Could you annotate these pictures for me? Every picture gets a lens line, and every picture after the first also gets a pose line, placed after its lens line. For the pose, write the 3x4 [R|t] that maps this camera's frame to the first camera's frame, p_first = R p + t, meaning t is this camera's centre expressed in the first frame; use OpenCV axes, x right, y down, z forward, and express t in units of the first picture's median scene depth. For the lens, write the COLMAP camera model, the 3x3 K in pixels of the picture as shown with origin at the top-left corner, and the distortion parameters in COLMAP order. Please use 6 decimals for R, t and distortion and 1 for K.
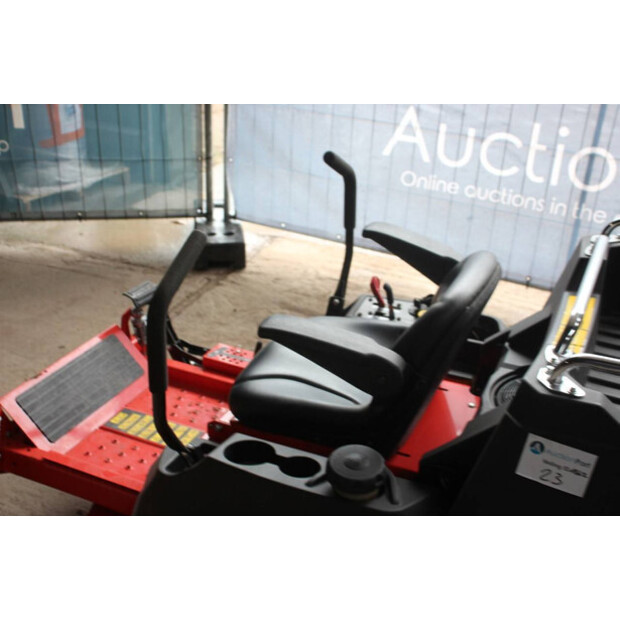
lens RADIAL K [[814.4, 0, 293.6], [0, 814.4, 310.0], [0, 0, 1]] dist [0.000186, 0.070388]
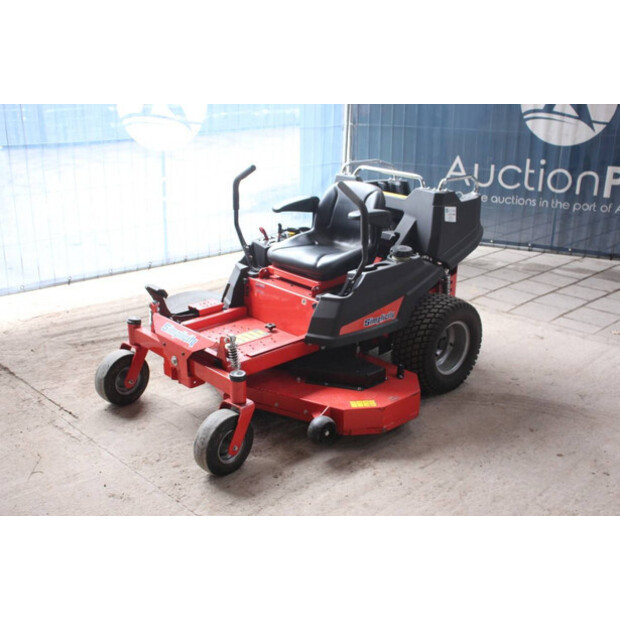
lens RADIAL K [[736.9, 0, 310.0], [0, 736.9, 310.0], [0, 0, 1]] dist [-0.034396, 0.238422]
pose [[0.372718, -0.331042, 0.866887, -0.956794], [0.417088, 0.894280, 0.162176, -0.065536], [-0.828926, 0.301122, 0.471388, 0.077766]]
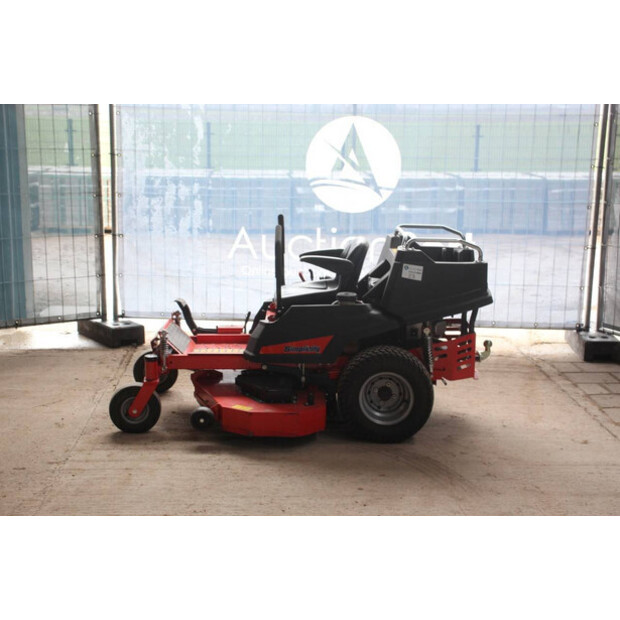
lens RADIAL K [[1075.5, 0, 310.0], [0, 1075.5, 310.0], [0, 0, 1]] dist [0.220517, 0.013384]
pose [[0.899648, -0.095085, 0.426136, -0.740249], [0.208085, 0.951402, -0.227014, 0.475332], [-0.383841, 0.292906, 0.875712, -1.008491]]
